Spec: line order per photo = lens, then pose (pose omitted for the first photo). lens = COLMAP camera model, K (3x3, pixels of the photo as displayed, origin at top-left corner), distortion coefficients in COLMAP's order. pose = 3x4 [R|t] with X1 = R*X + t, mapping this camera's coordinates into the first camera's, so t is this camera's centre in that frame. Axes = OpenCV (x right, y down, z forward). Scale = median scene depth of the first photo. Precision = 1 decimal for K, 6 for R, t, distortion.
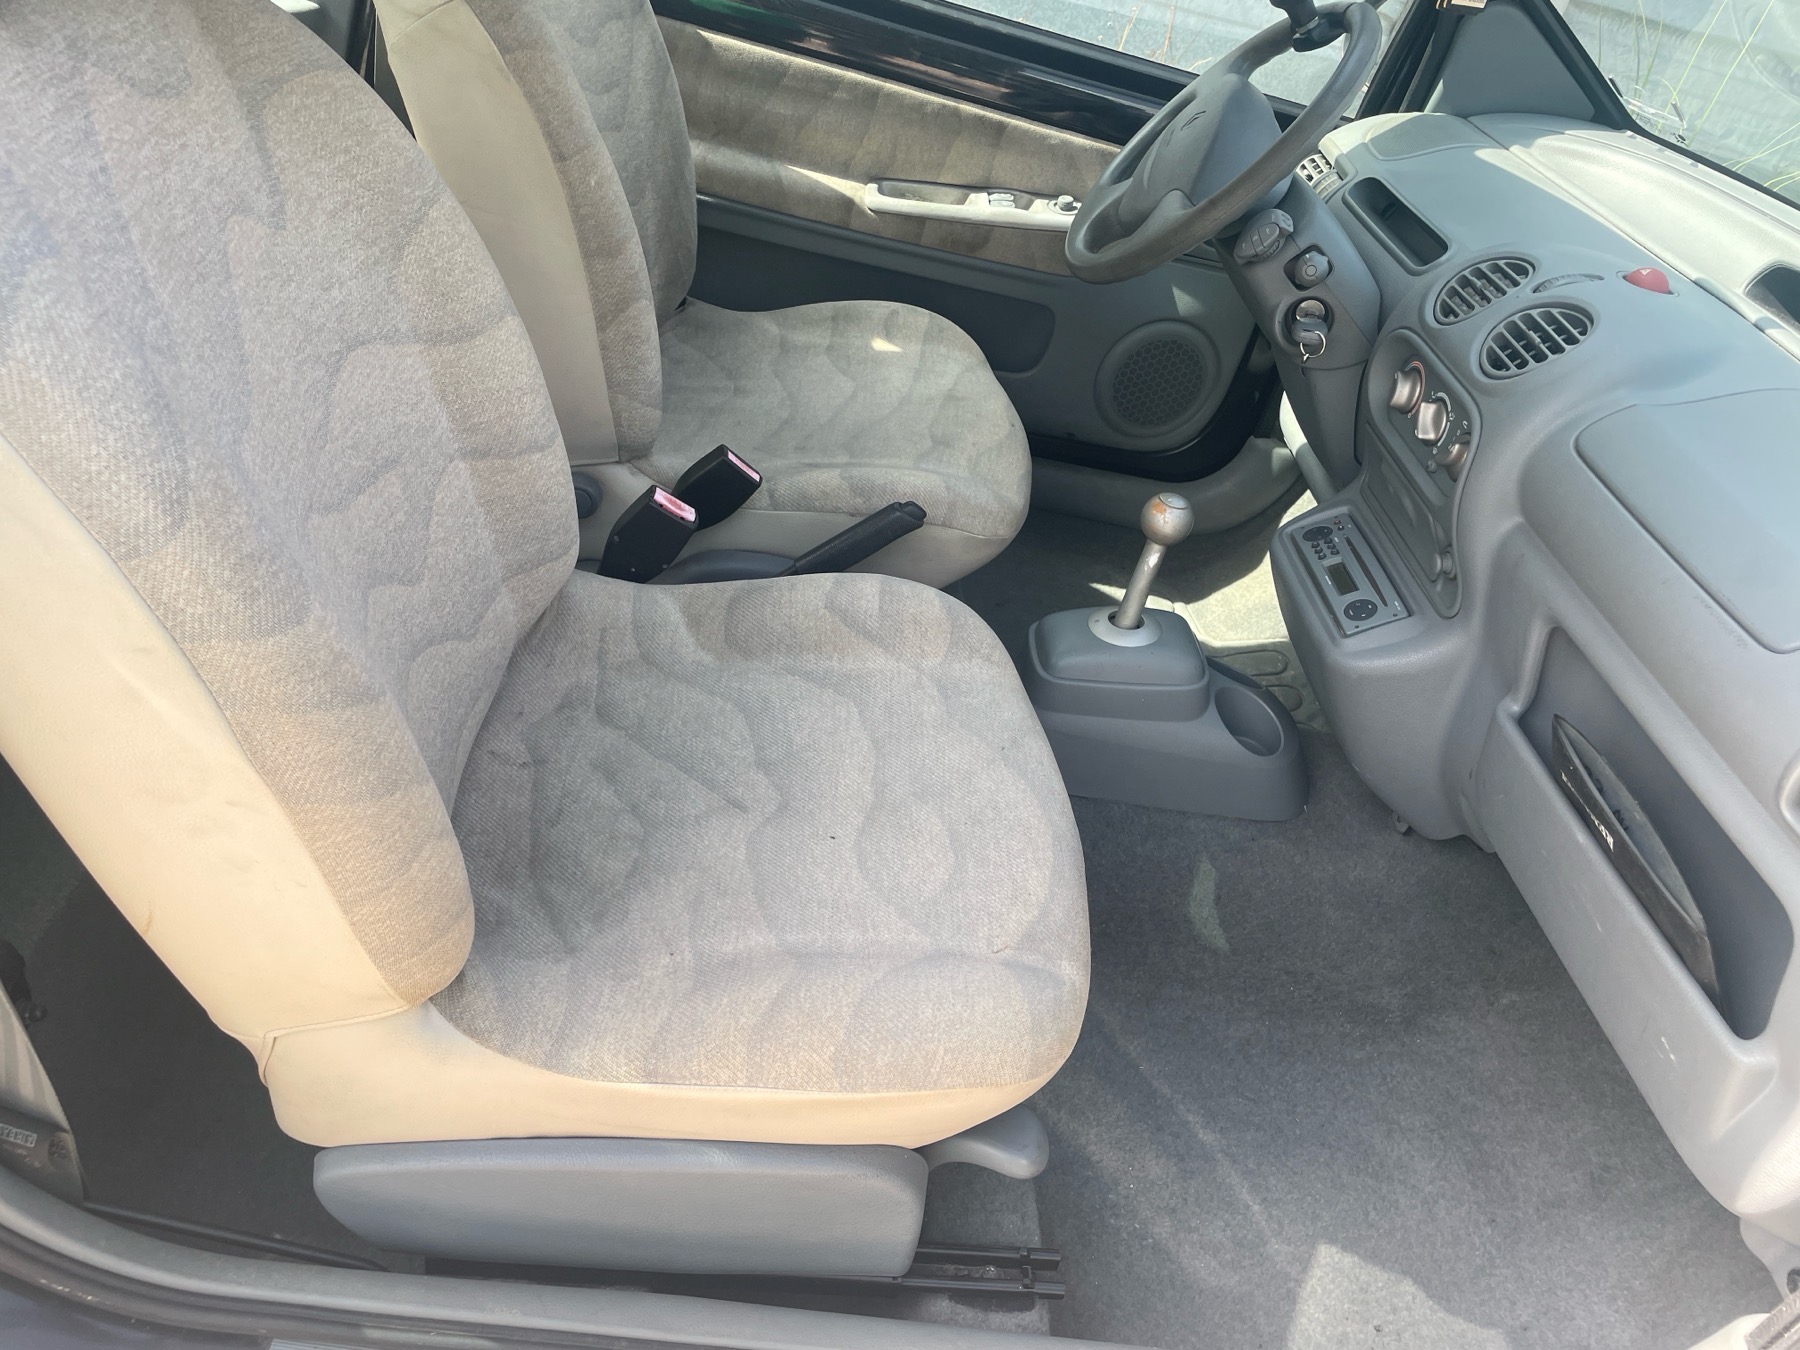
lens RADIAL K [[1350.1, 0, 896.3], [0, 1350.1, 672.2], [0, 0, 1]] dist [0.042708, -0.054760]
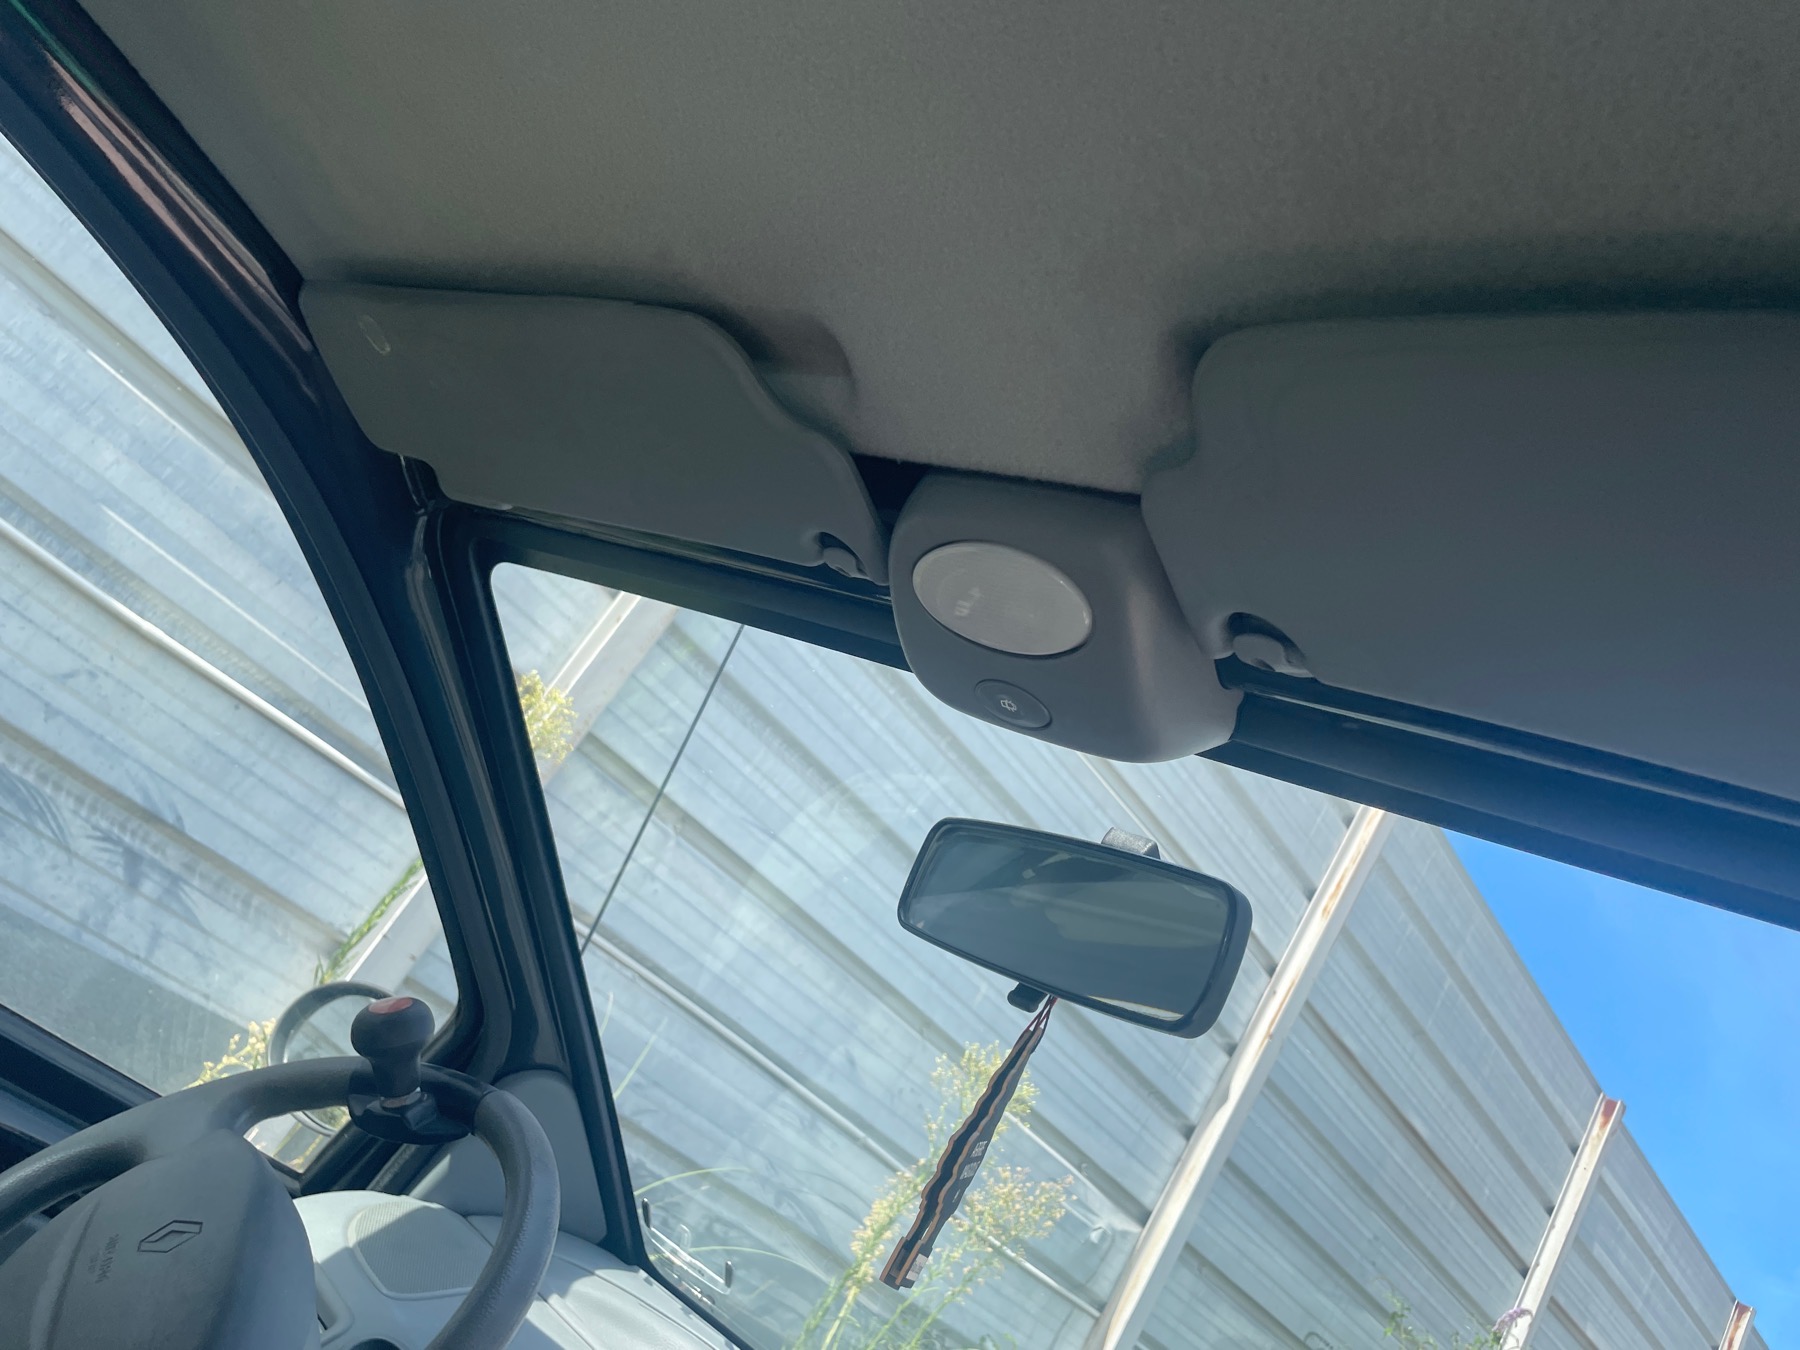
lens RADIAL K [[1350.1, 0, 890.8], [0, 1350.1, 655.9], [0, 0, 1]] dist [0.042708, -0.054760]
pose [[0.606699, 0.432167, 0.667194, -0.032242], [0.057125, 0.813437, -0.578840, -0.231996], [-0.792876, 0.389296, 0.468824, 0.404777]]
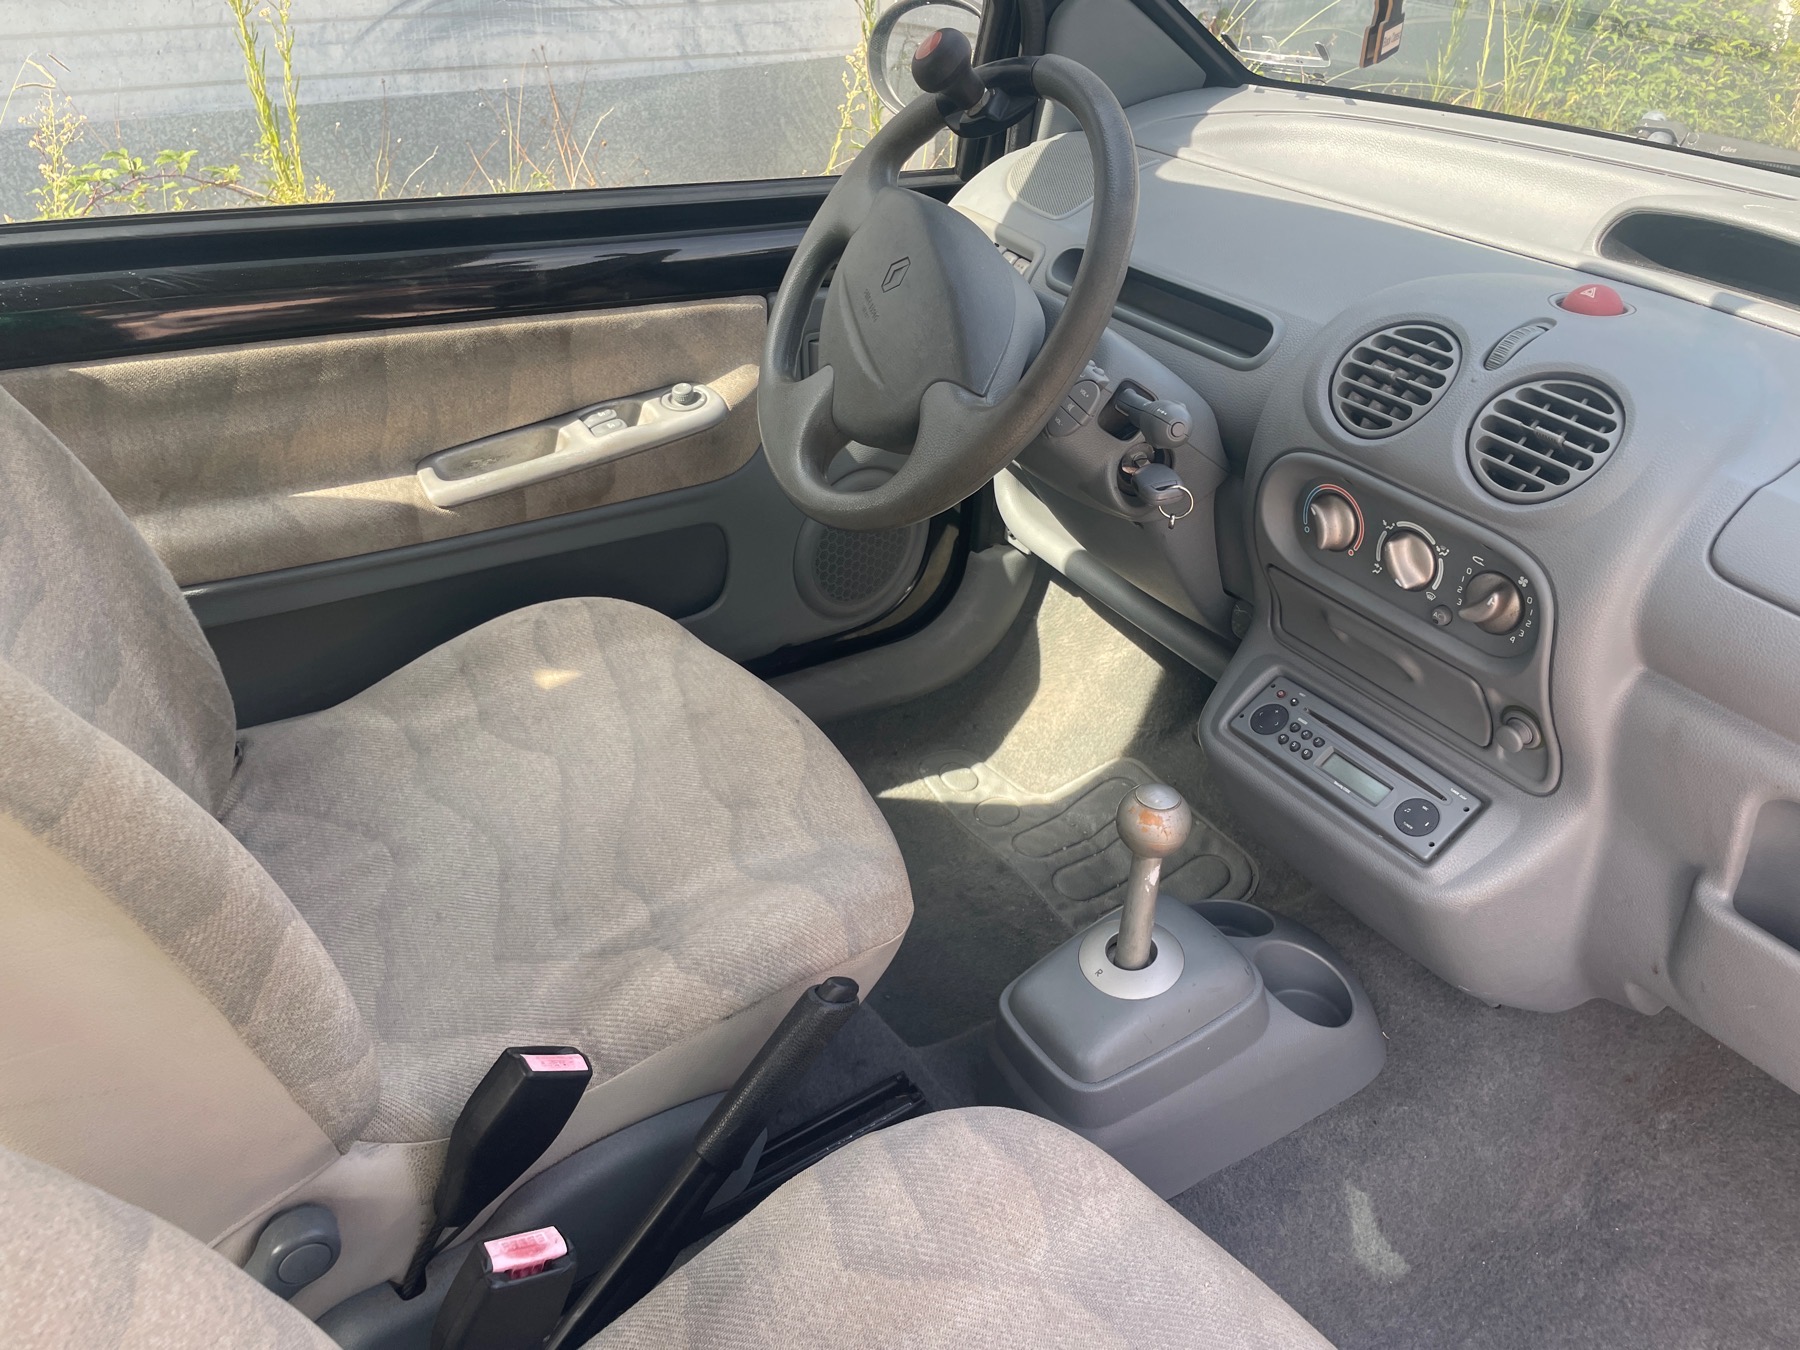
lens RADIAL K [[1350.1, 0, 898.7], [0, 1350.1, 679.4], [0, 0, 1]] dist [0.042708, -0.054760]
pose [[0.849201, -0.429491, 0.307238, -0.074703], [0.427109, 0.900771, 0.078674, -0.224697], [-0.310541, 0.064414, 0.948375, 0.283241]]
